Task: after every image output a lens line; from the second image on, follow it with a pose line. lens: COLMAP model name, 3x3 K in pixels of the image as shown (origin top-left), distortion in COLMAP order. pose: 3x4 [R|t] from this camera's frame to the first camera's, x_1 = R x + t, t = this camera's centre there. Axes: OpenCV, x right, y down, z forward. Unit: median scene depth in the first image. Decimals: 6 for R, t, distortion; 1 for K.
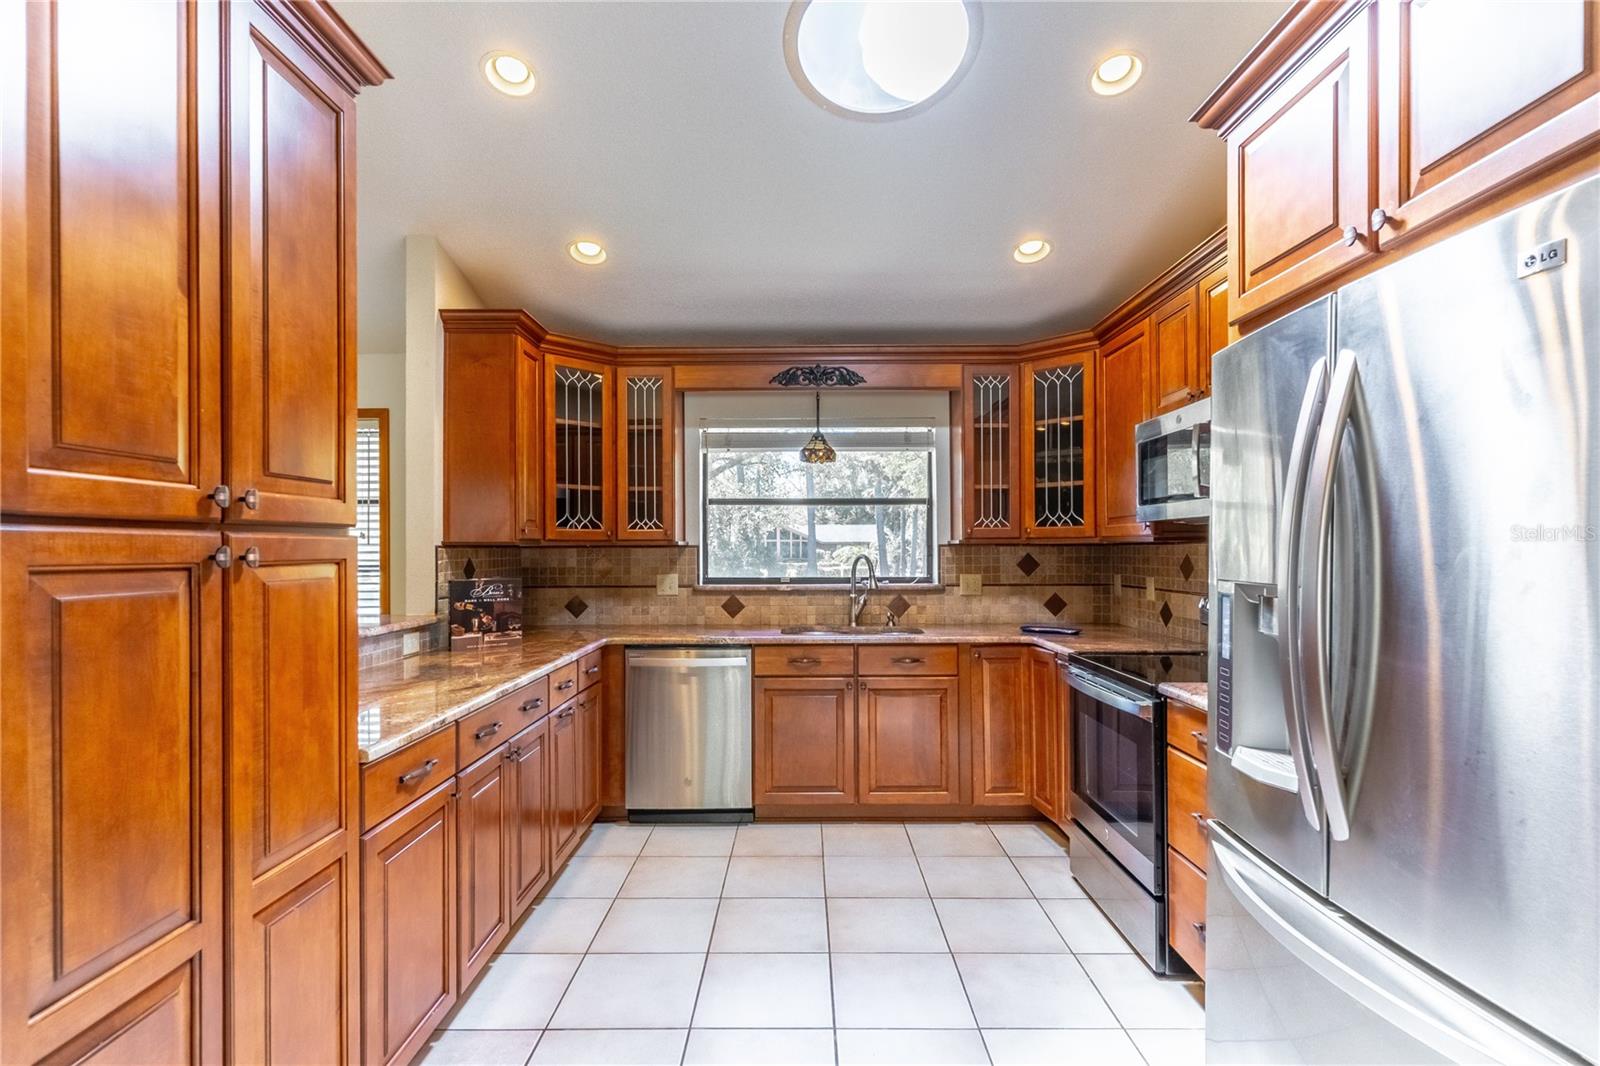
lens RADIAL K [[773.3, 0, 800.6], [0, 773.3, 543.0], [0, 0, 1]] dist [0.000654, 0.000100]
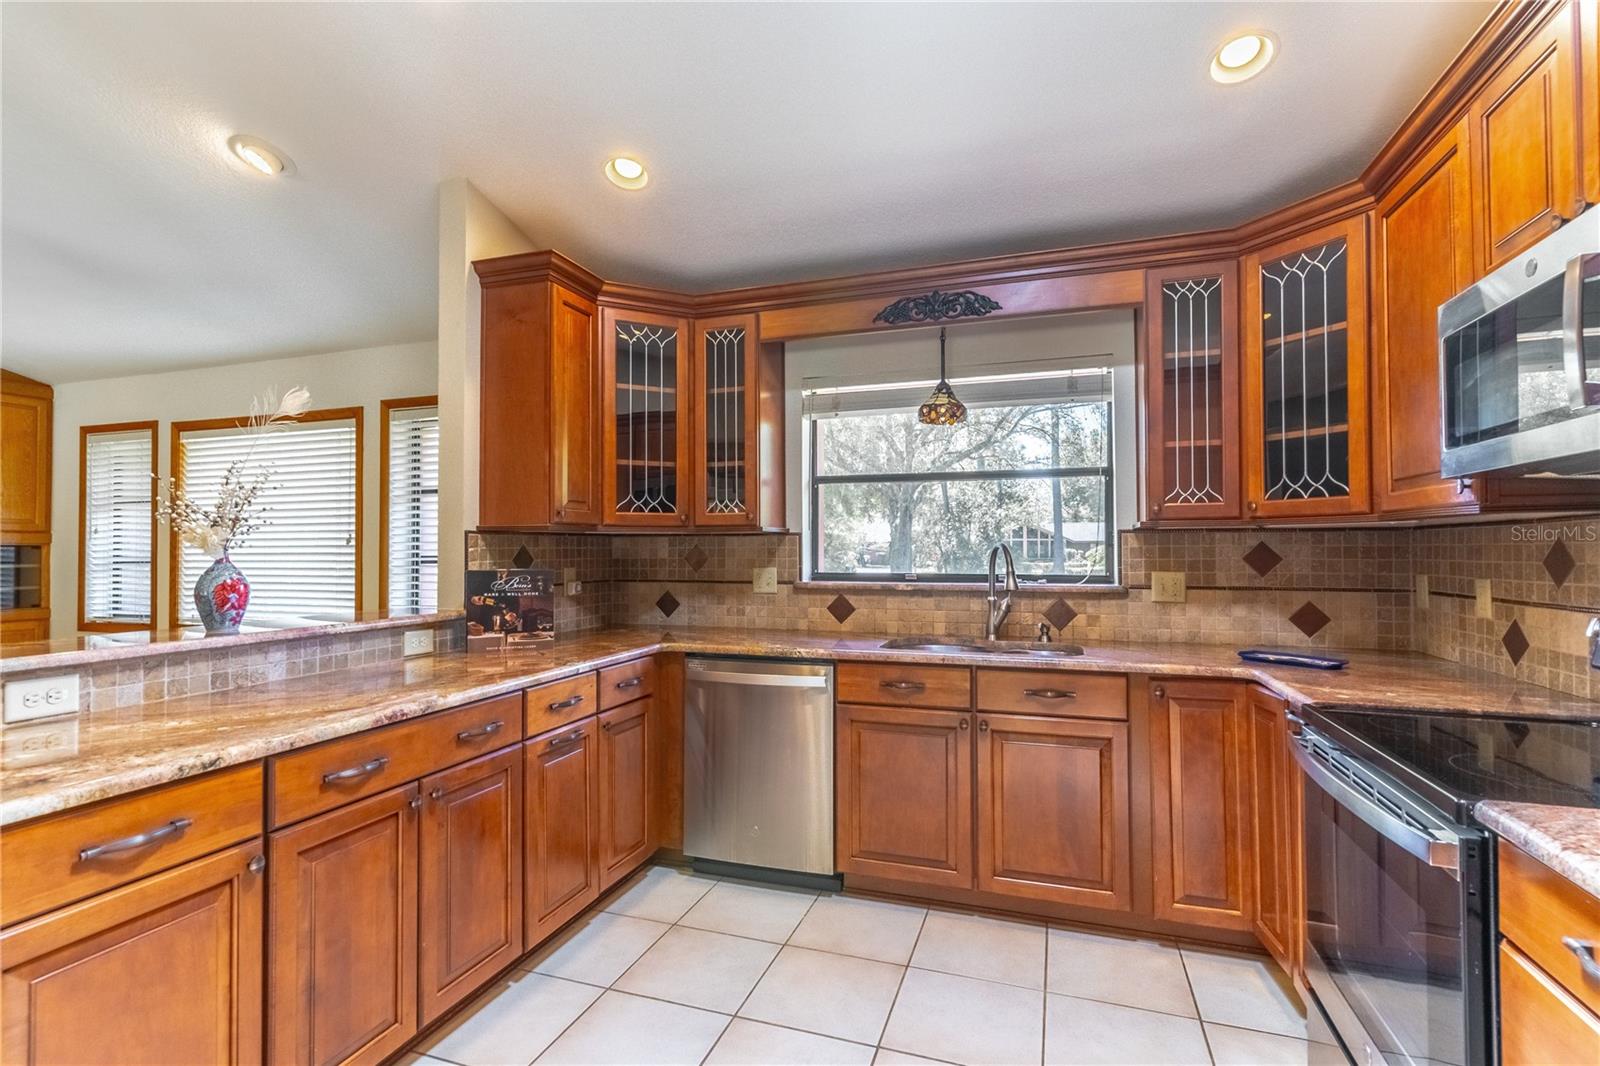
lens RADIAL K [[759.1, 0, 798.7], [0, 759.1, 536.4], [0, 0, 1]] dist [0.004221, 0.000554]
pose [[0.946588, -0.003597, -0.322426, 0.141066], [0.000842, 0.999962, -0.008682, 0.015488], [0.322445, 0.007946, 0.946555, 0.269837]]
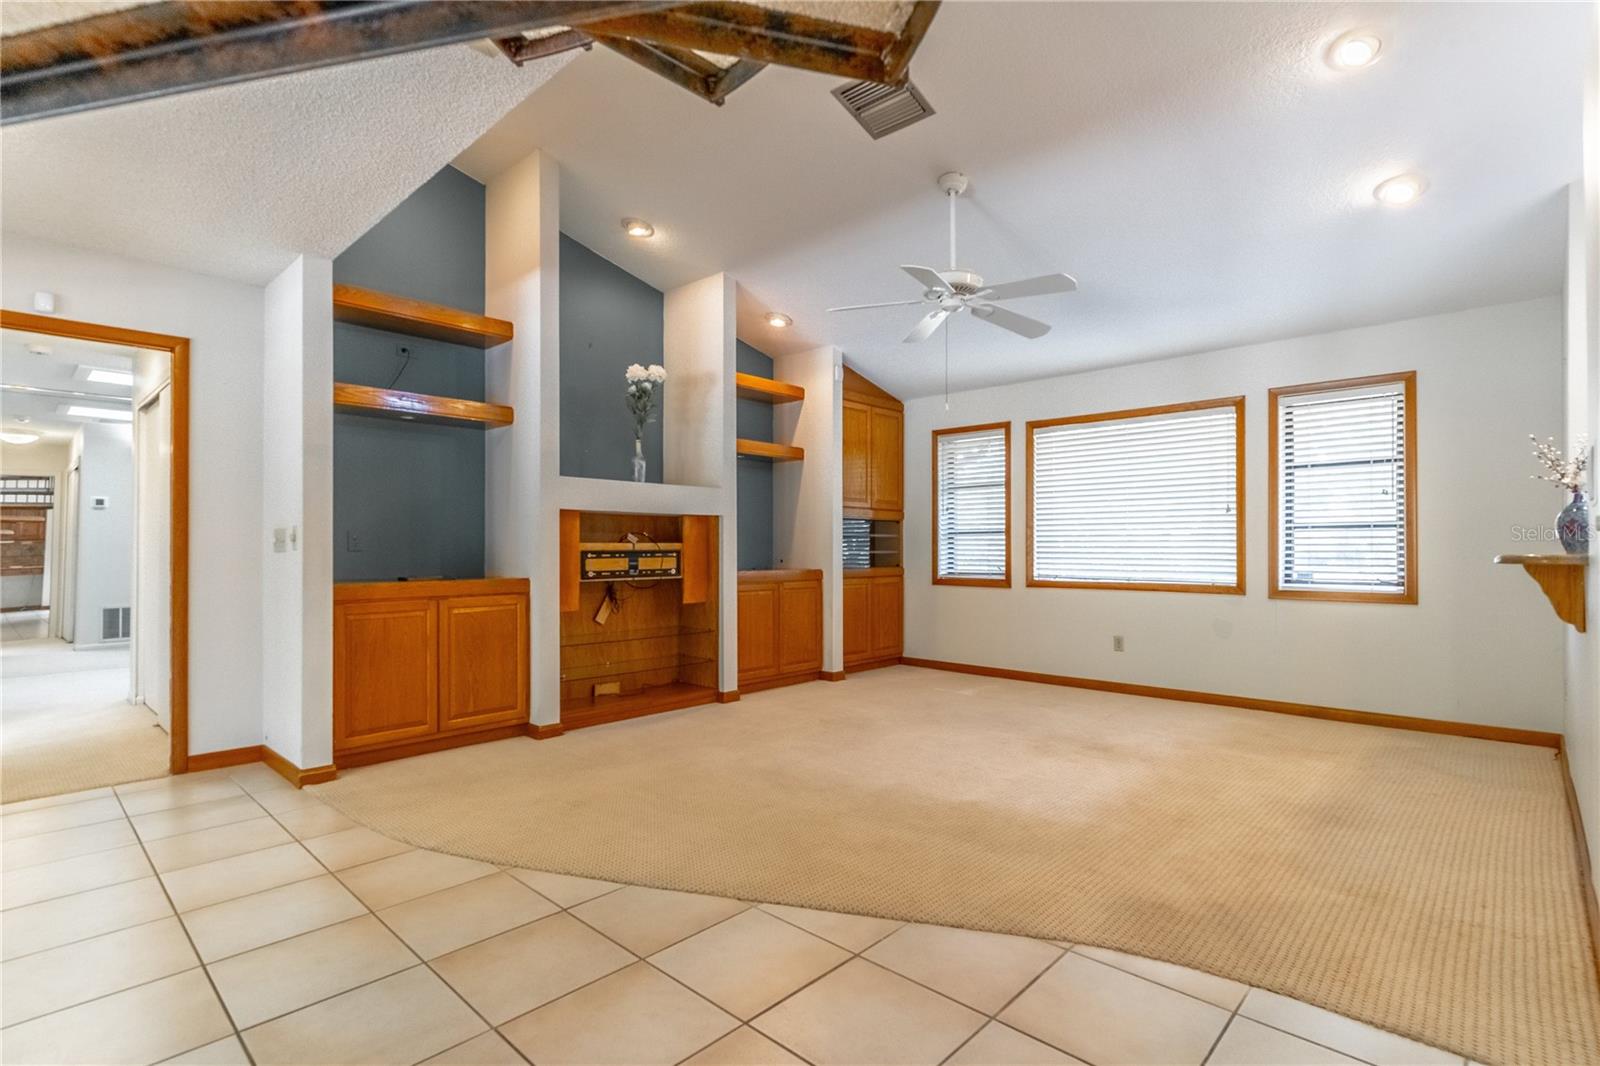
lens RADIAL K [[773.3, 0, 800.6], [0, 773.3, 543.0], [0, 0, 1]] dist [0.000654, 0.000100]
pose [[0.733632, 0.003089, -0.679539, -0.486689], [-0.000754, 0.999993, 0.003731, 0.065055], [0.679546, -0.002225, 0.733629, -0.396596]]
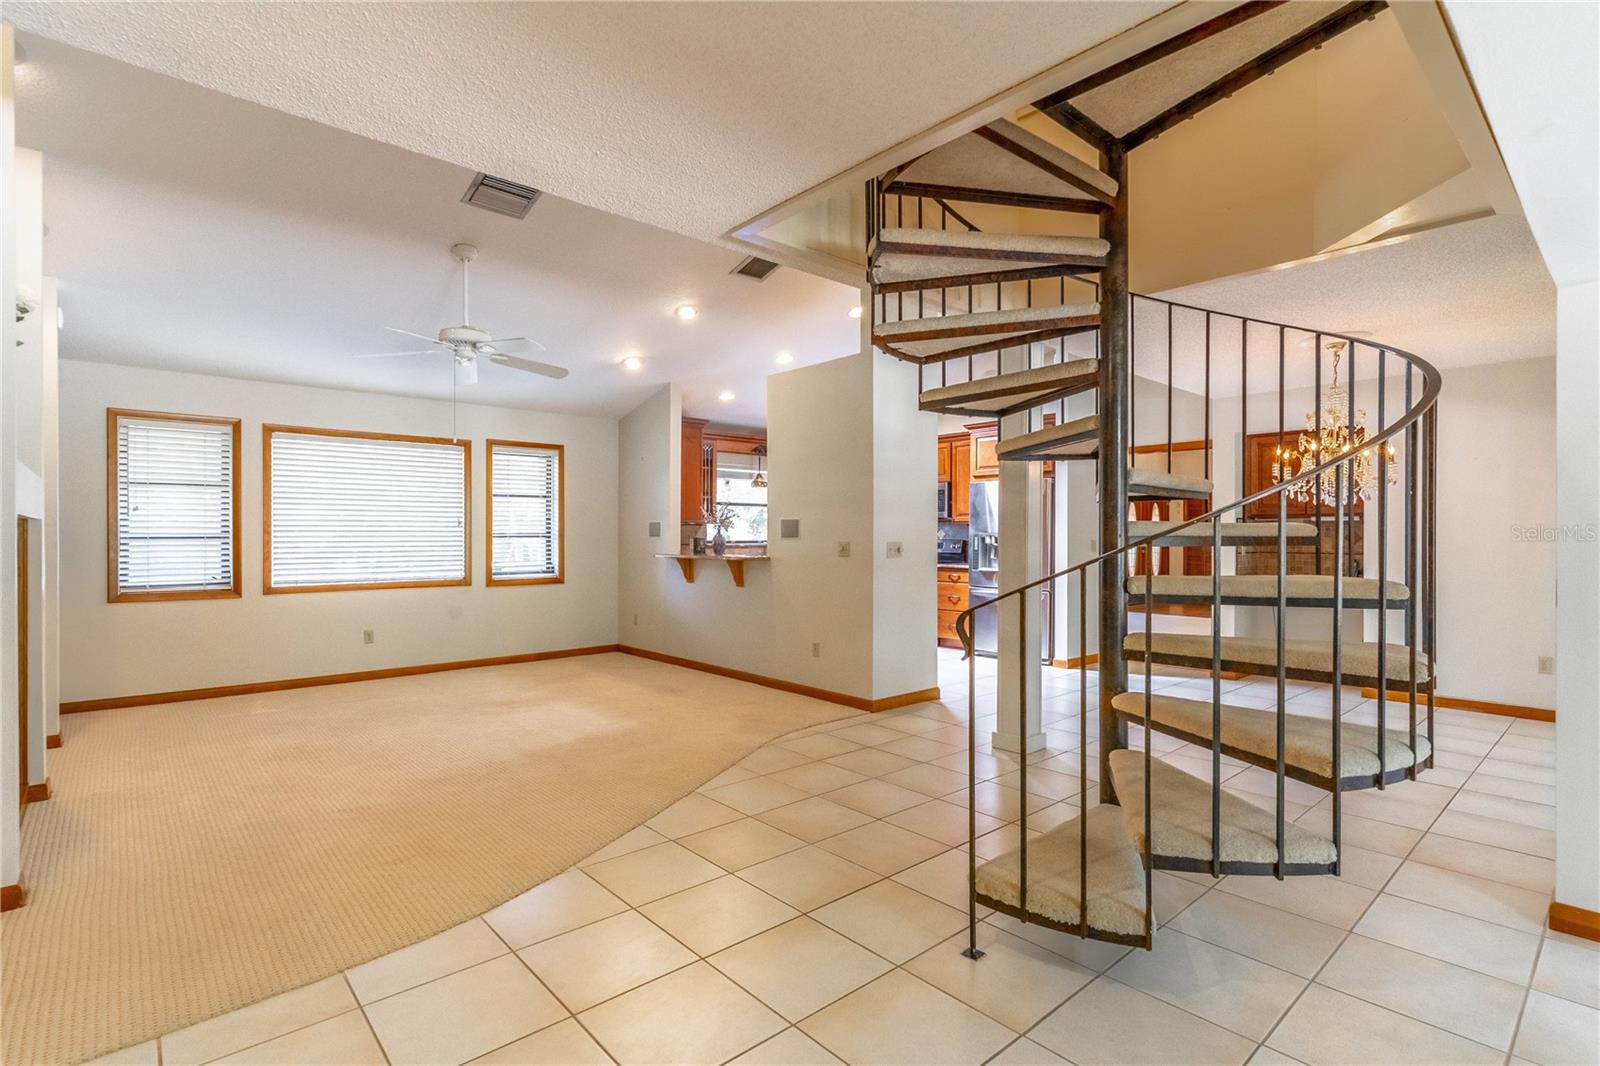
lens RADIAL K [[759.1, 0, 798.7], [0, 759.1, 536.4], [0, 0, 1]] dist [0.004221, 0.000554]
pose [[0.747373, 0.005316, 0.664384, -1.462270], [-0.008307, 0.999965, 0.001343, 0.033317], [-0.664353, -0.006522, 0.747390, -0.761490]]
